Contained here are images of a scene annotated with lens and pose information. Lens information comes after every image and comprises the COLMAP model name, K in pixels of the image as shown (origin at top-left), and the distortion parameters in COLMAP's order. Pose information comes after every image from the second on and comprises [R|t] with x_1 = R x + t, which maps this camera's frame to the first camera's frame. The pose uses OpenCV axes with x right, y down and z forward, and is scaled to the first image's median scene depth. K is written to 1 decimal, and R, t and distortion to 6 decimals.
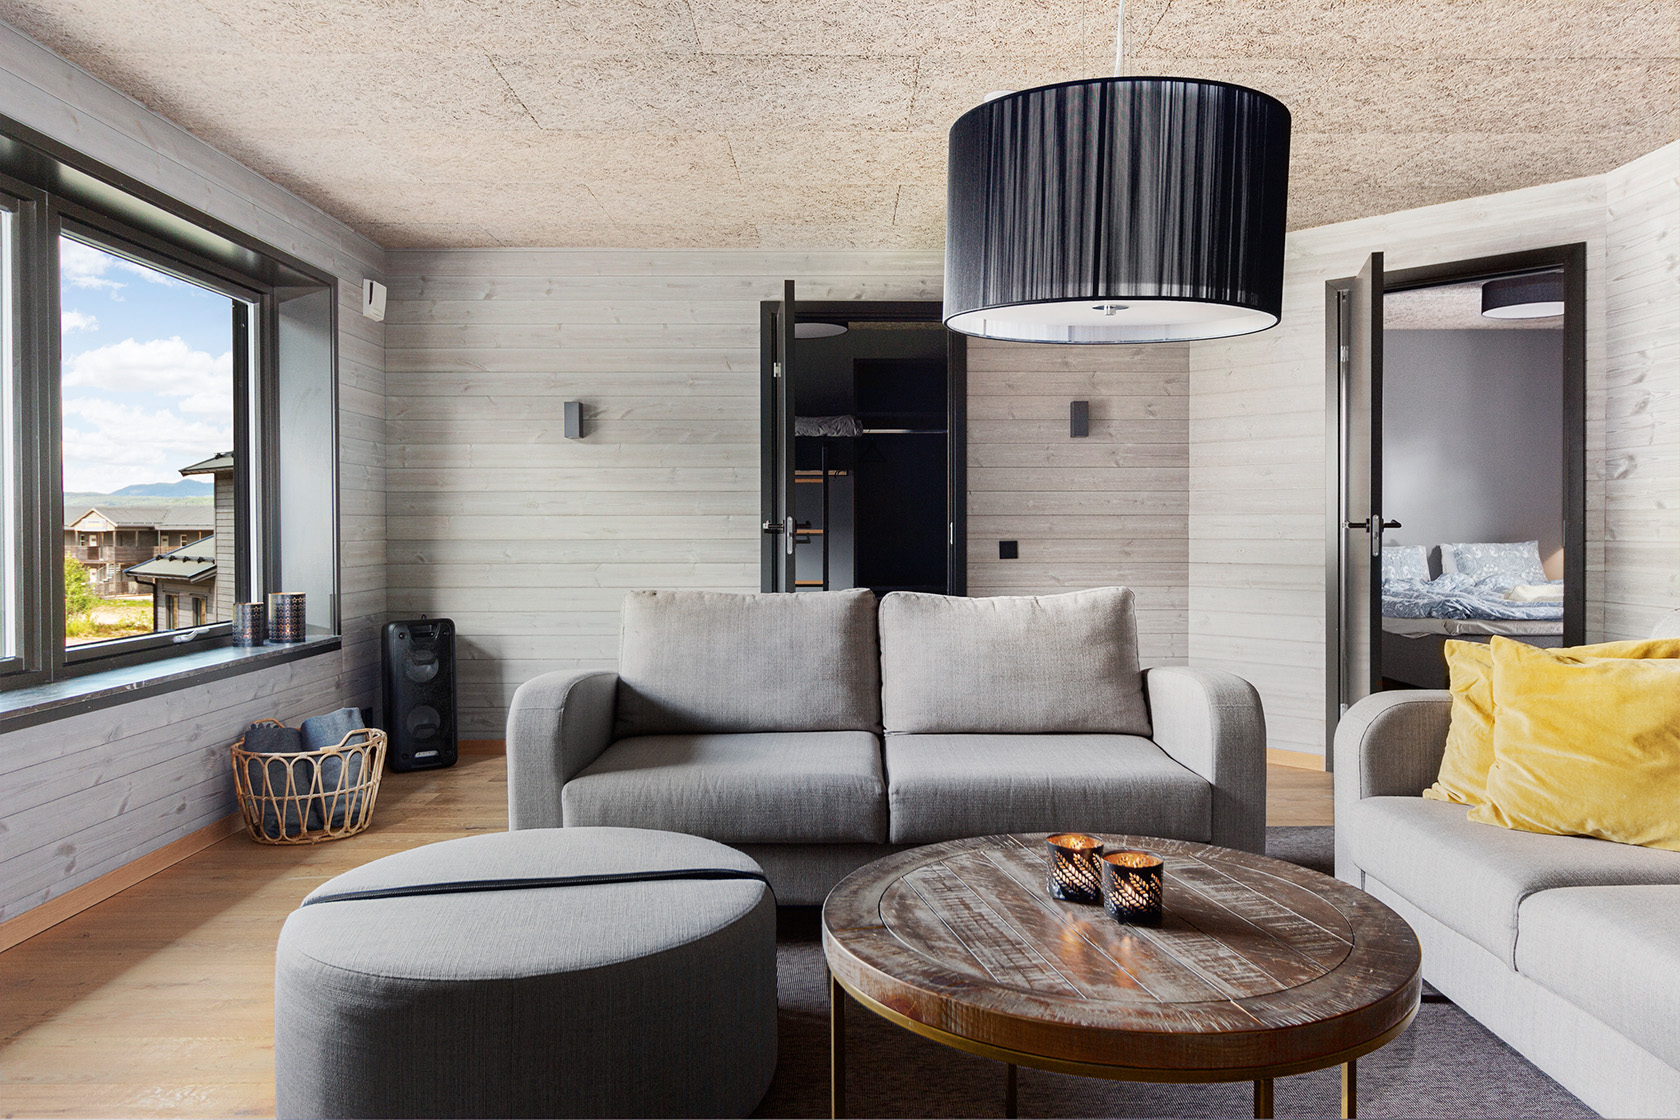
lens RADIAL K [[1111.7, 0, 840.0], [0, 1111.7, 560.0], [0, 0, 1]] dist [-0.022053, -0.001063]
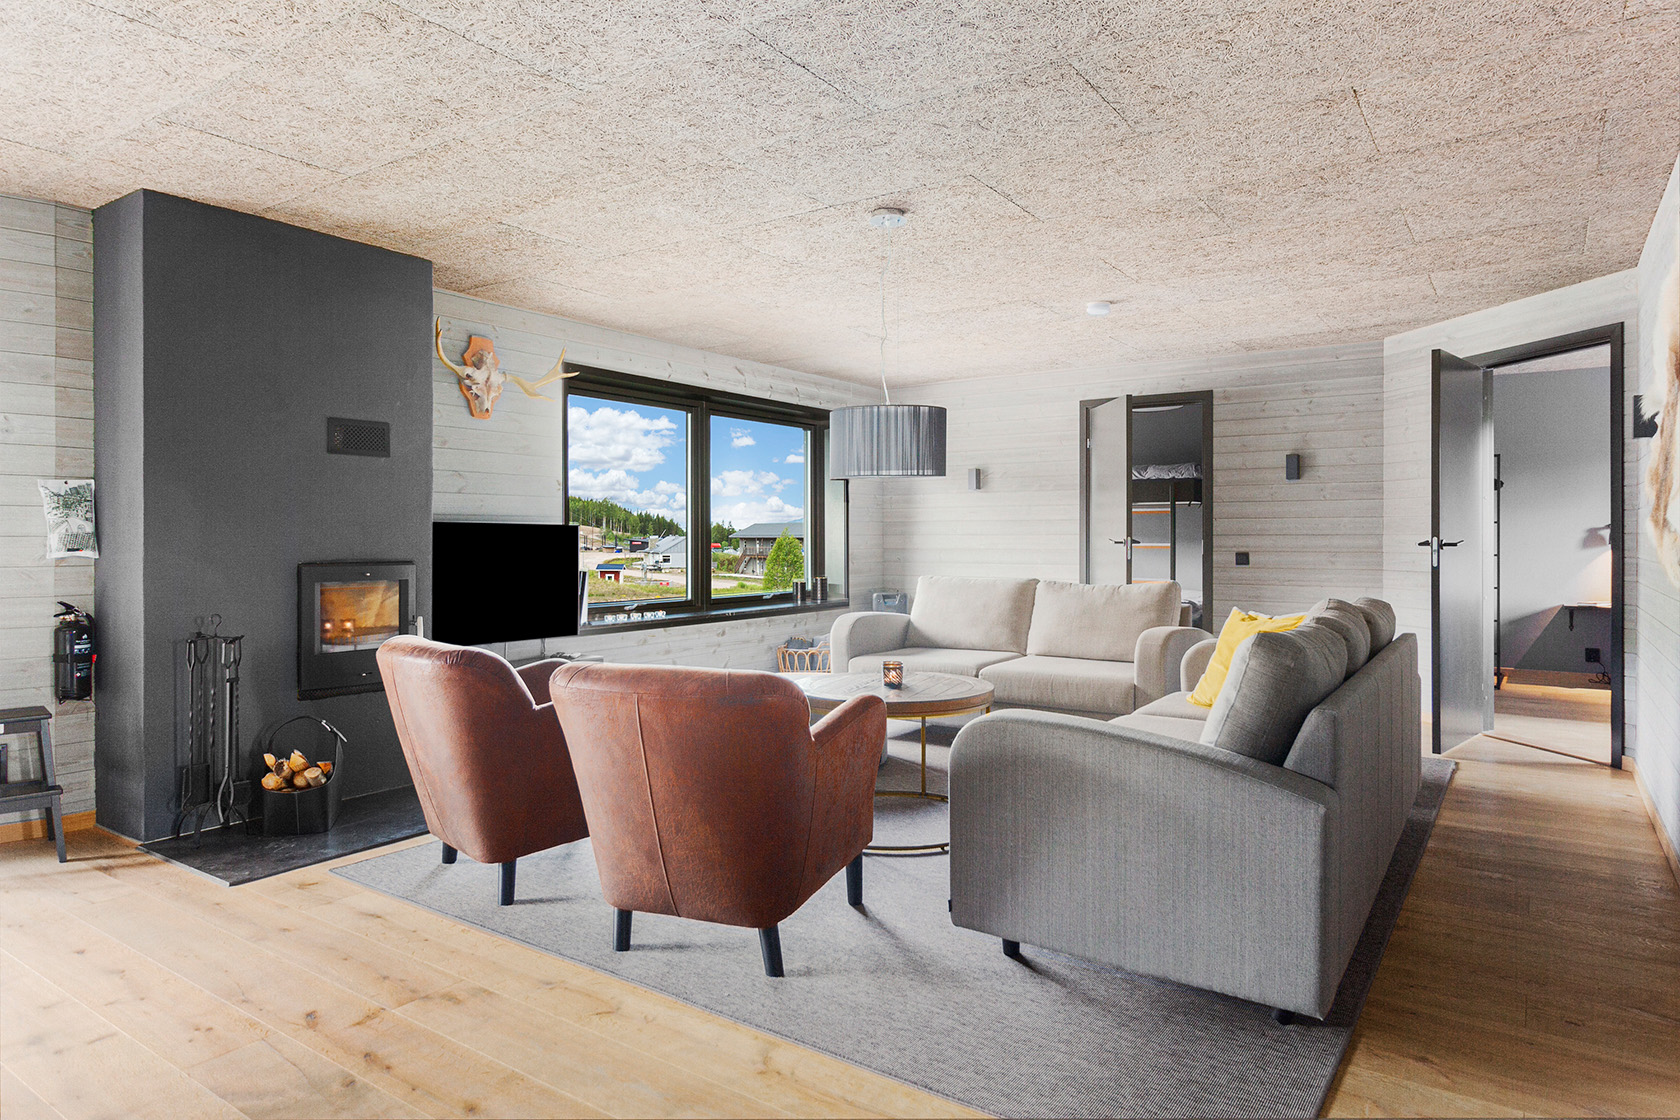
lens RADIAL K [[979.6, 0, 840.5], [0, 979.6, 542.0], [0, 0, 1]] dist [0.001903, 0.000317]
pose [[0.814560, 0.004068, -0.580066, 0.589811], [-0.015866, 0.999758, -0.015268, -0.003983], [0.579863, 0.021639, 0.814427, -0.431273]]
